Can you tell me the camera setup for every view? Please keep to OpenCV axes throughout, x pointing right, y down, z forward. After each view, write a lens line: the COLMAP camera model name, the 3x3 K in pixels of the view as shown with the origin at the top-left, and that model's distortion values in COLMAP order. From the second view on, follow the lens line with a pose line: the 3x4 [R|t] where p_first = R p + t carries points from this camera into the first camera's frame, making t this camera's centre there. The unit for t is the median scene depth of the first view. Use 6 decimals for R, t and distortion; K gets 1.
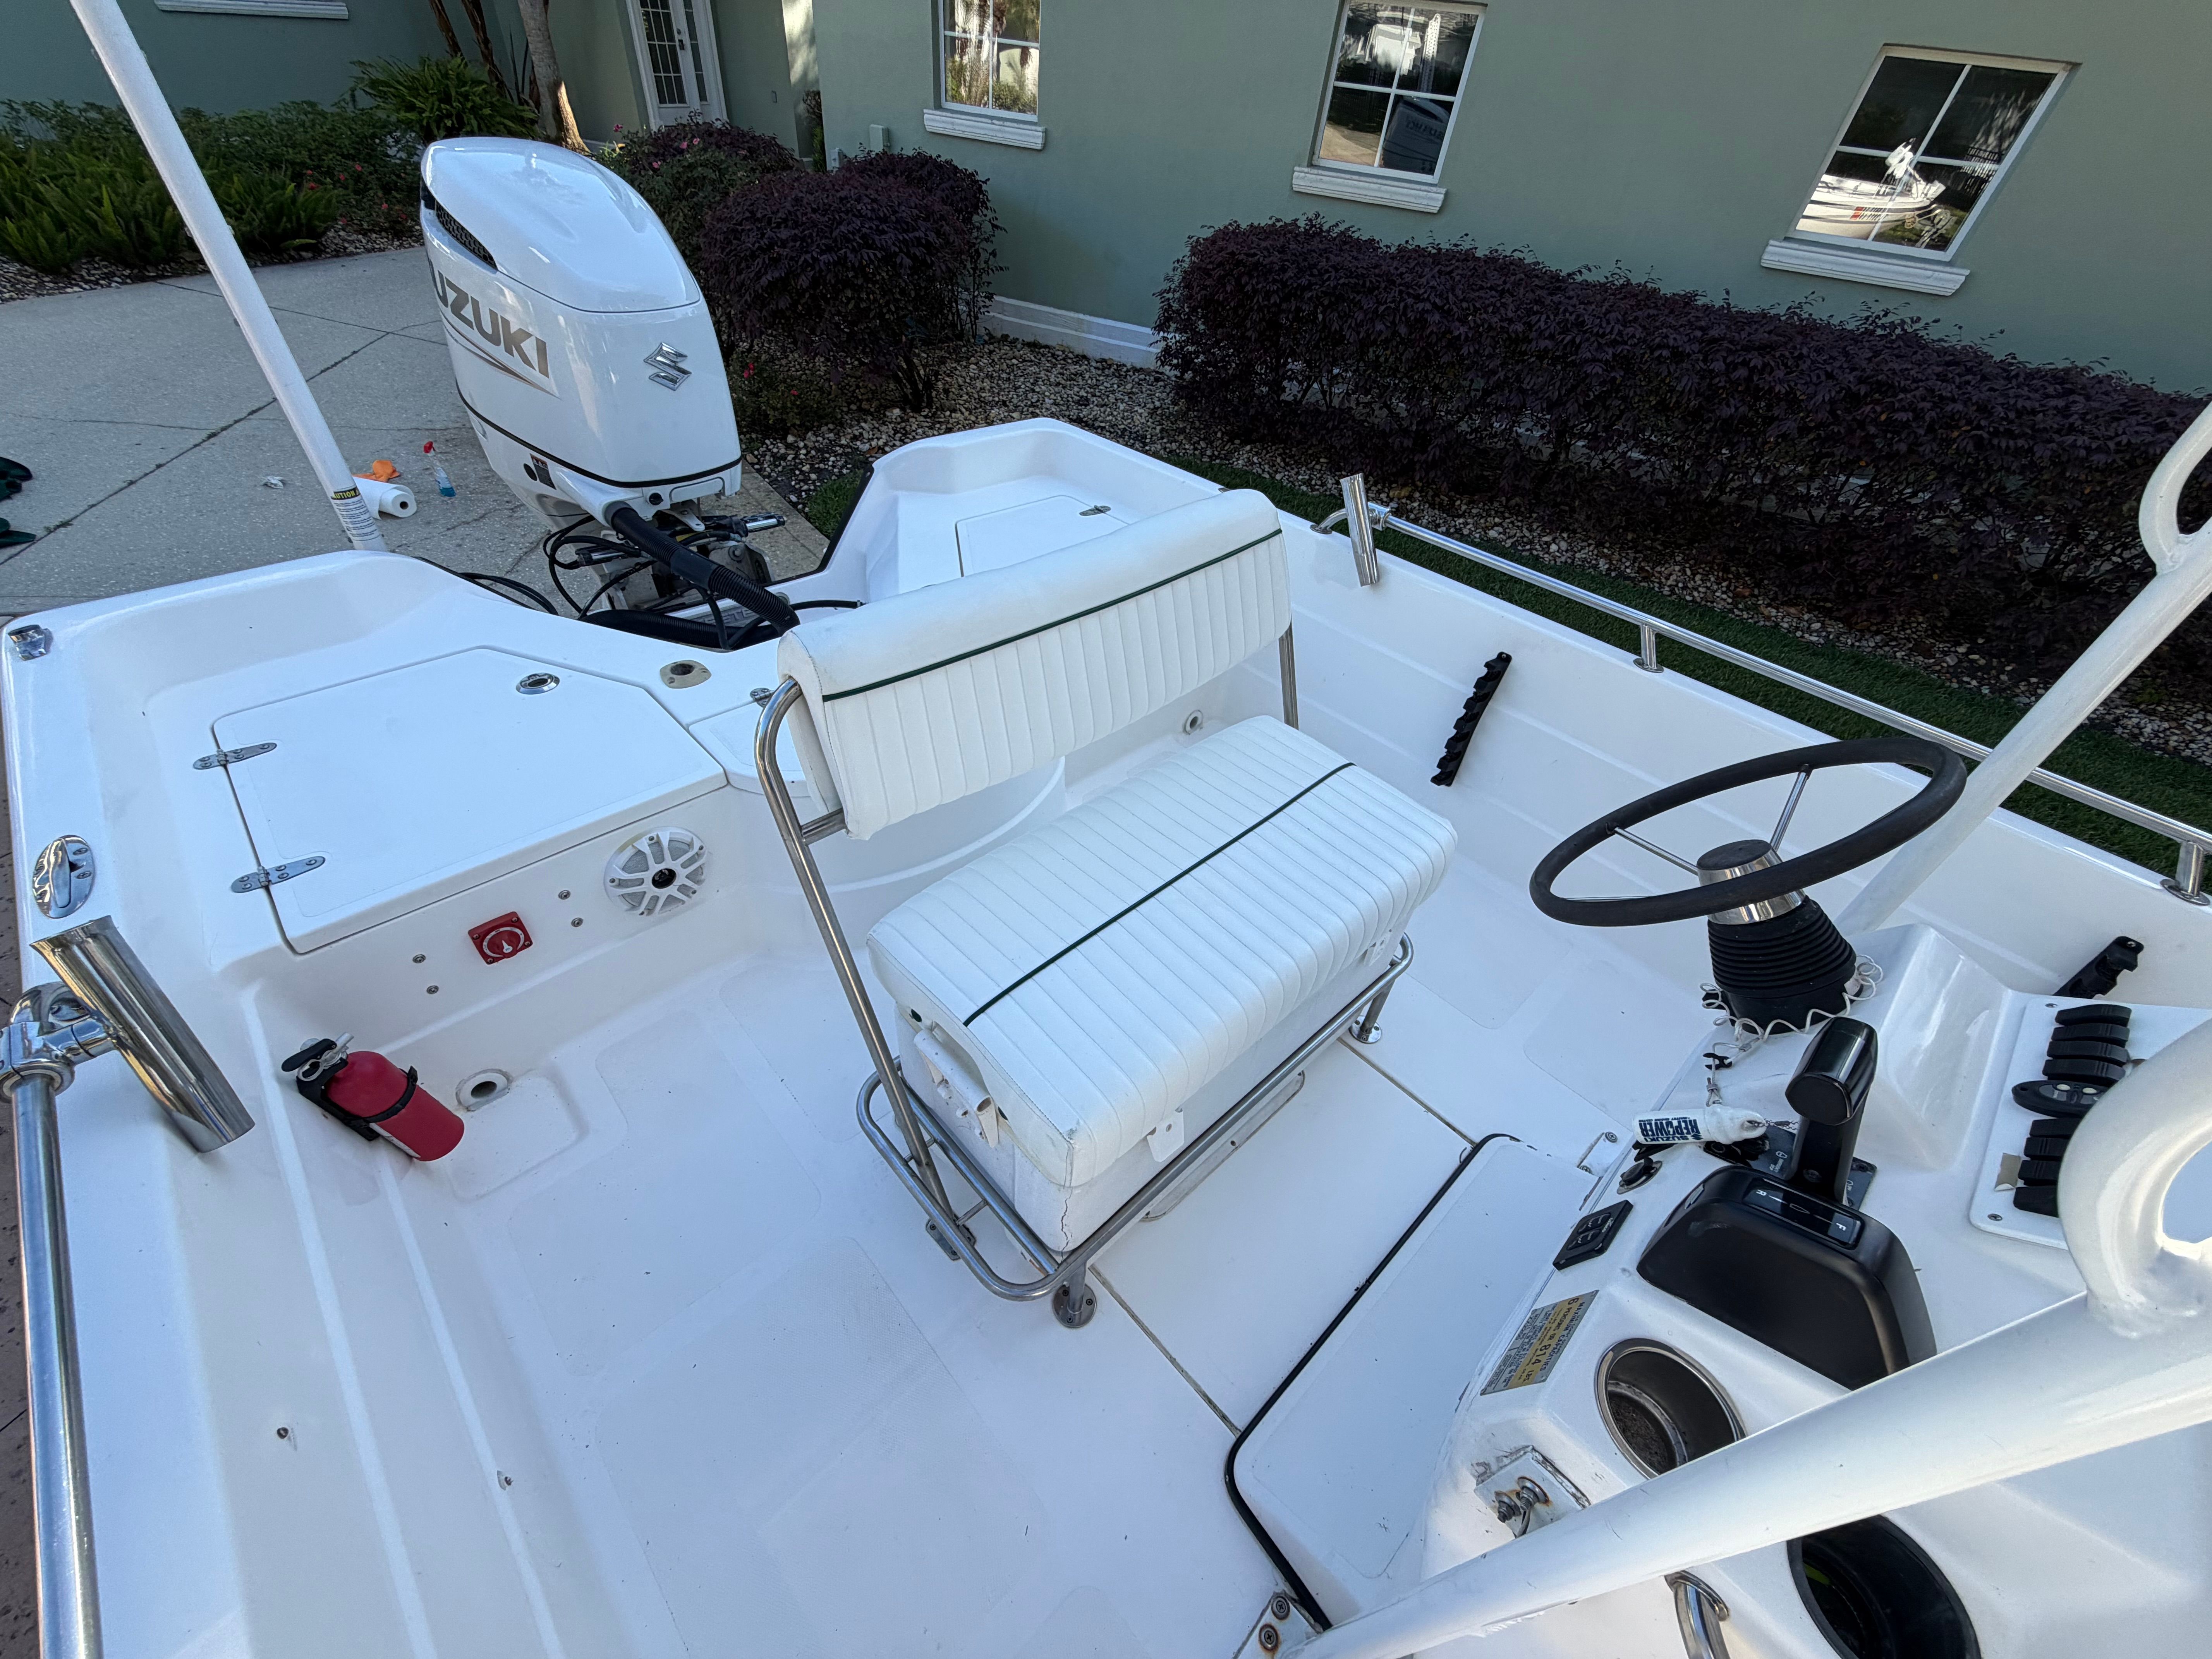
lens RADIAL K [[881.0, 0, 1107.0], [0, 881.0, 832.4], [0, 0, 1]] dist [-0.003234, 0.000405]
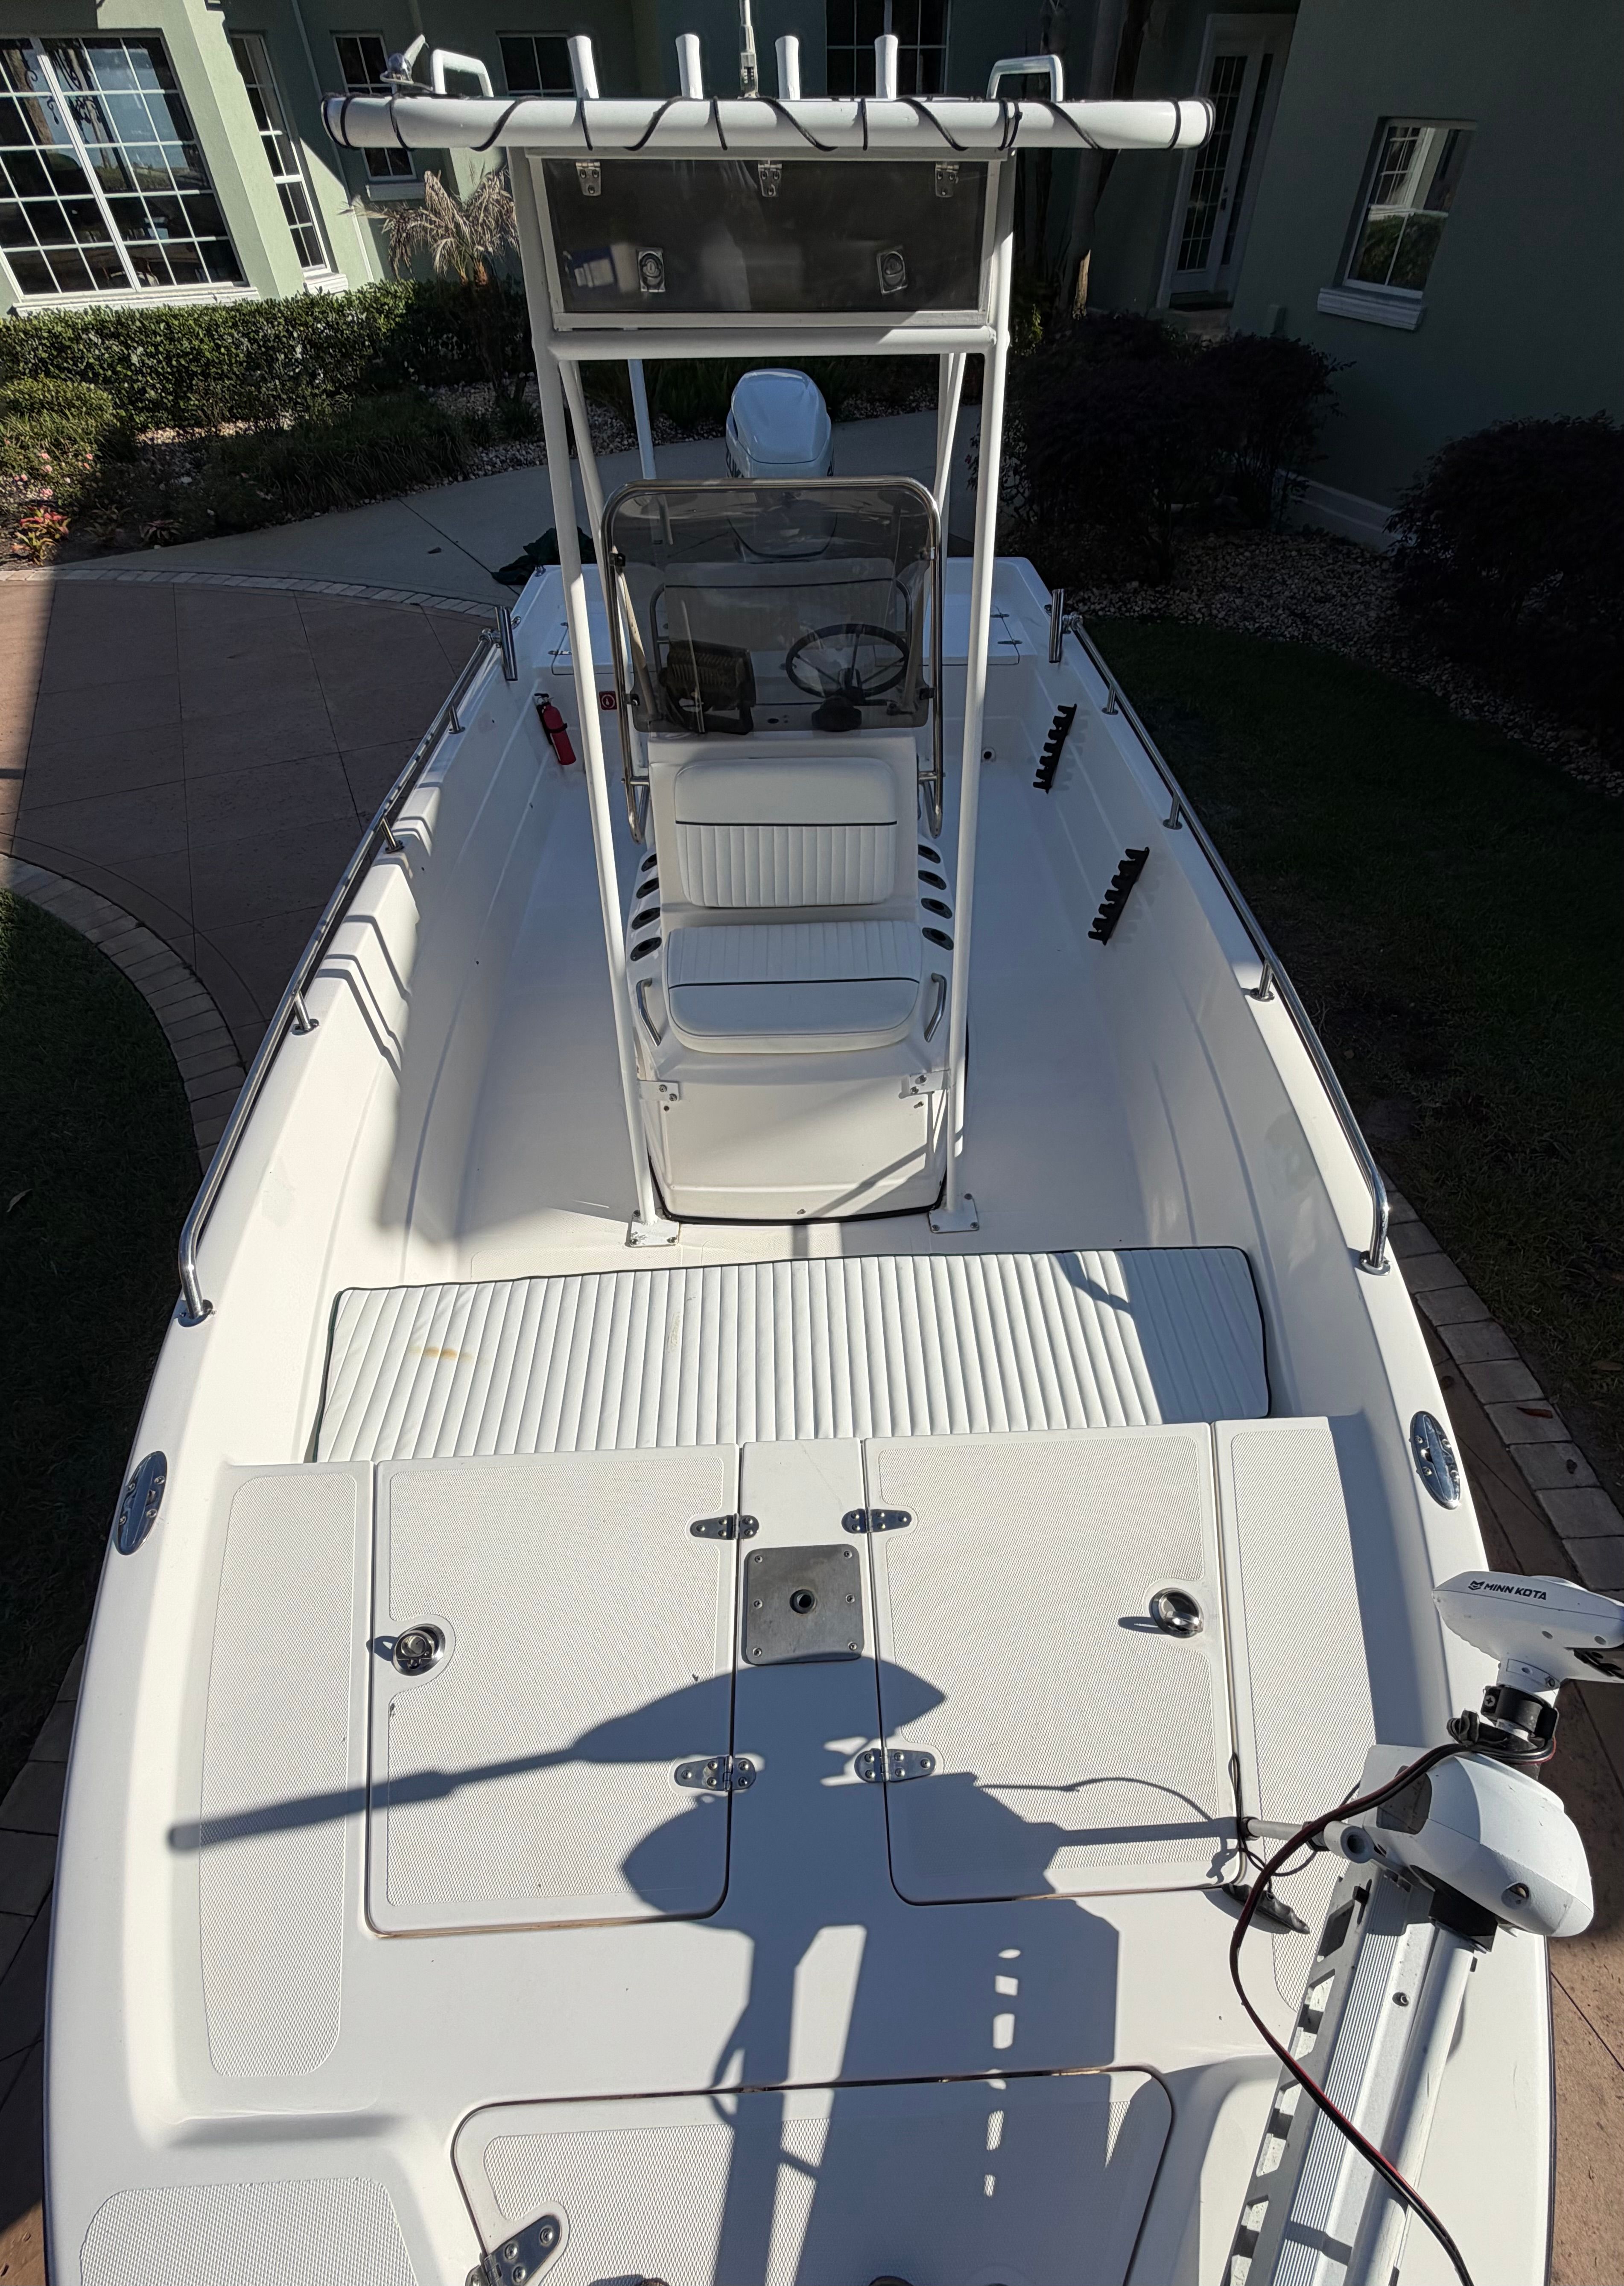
lens RADIAL K [[875.0, 0, 810.1], [0, 875.0, 1134.7], [0, 0, 1]] dist [-0.002637, -0.000765]
pose [[0.758413, 0.429910, -0.489885, 1.331689], [-0.379236, 0.902357, 0.204771, 0.424512], [0.530085, 0.030482, 0.847397, -0.730679]]
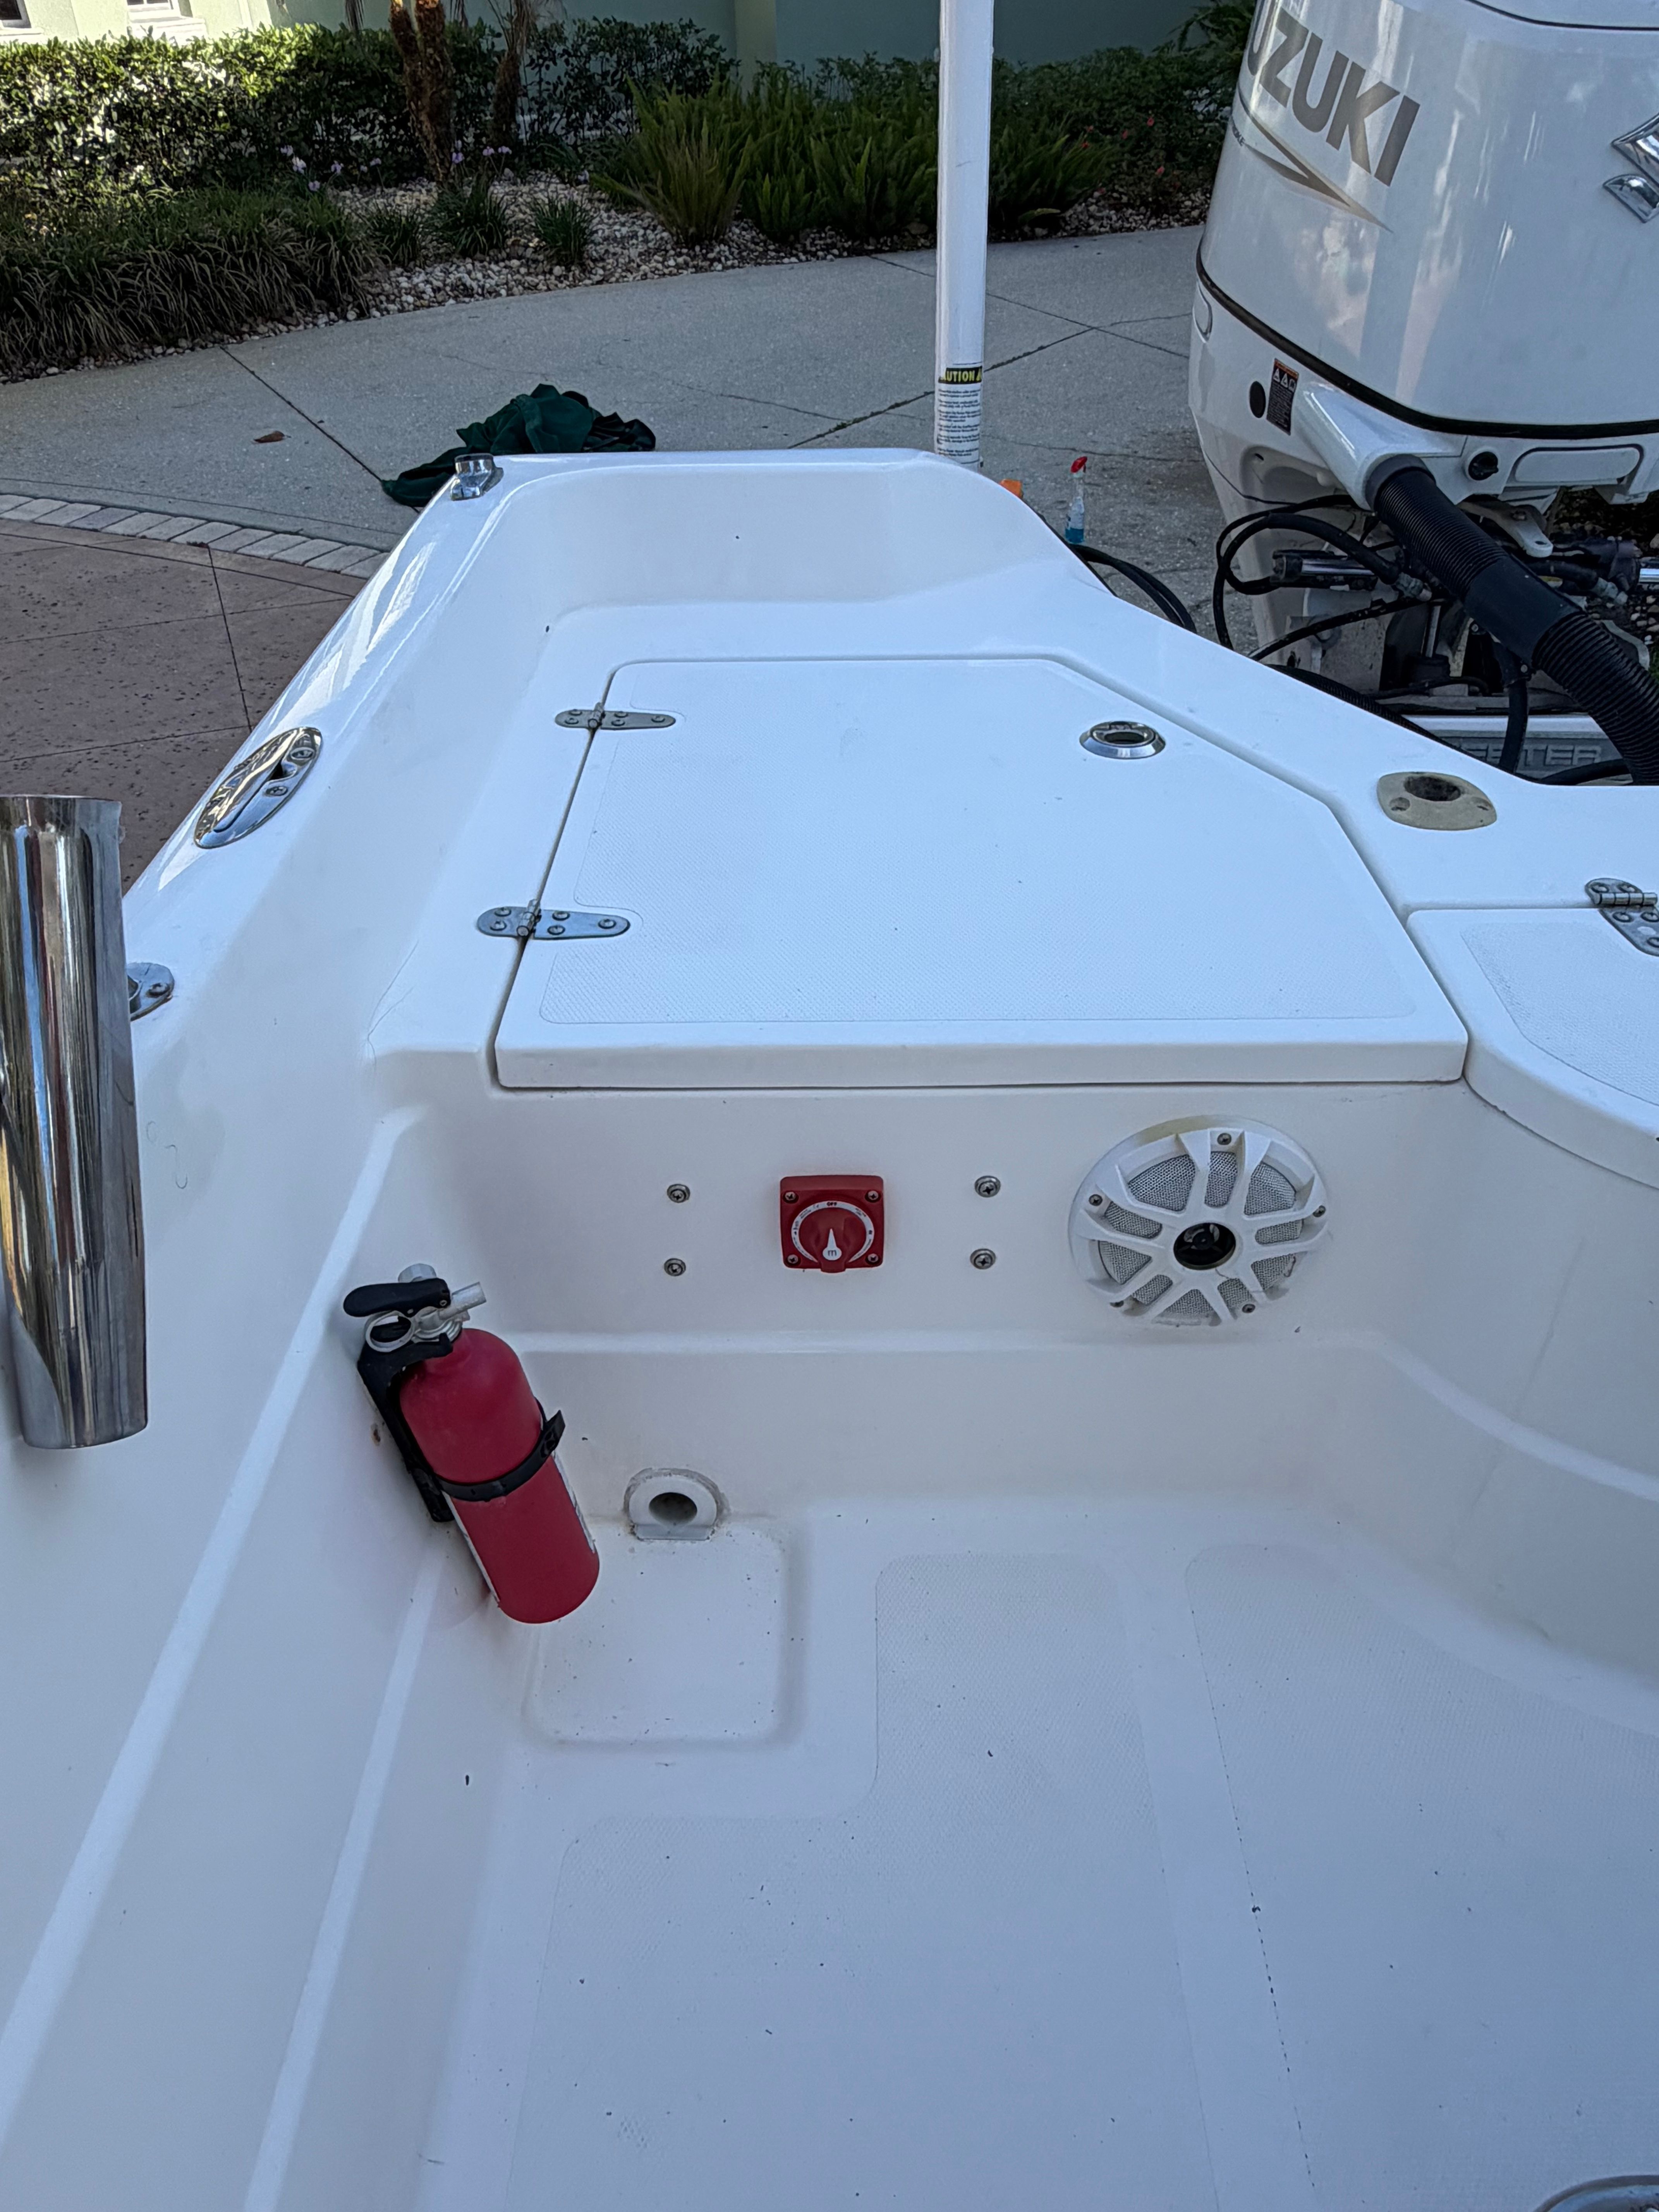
lens RADIAL K [[1568.9, 0, 831.4], [0, 1568.9, 1085.1], [0, 0, 1]] dist [-0.002209, -0.005681]
pose [[0.720538, 0.341075, -0.603733, -0.196186], [-0.404783, 0.913812, 0.033156, 0.026581], [0.563007, 0.220490, 0.796497, 0.294824]]
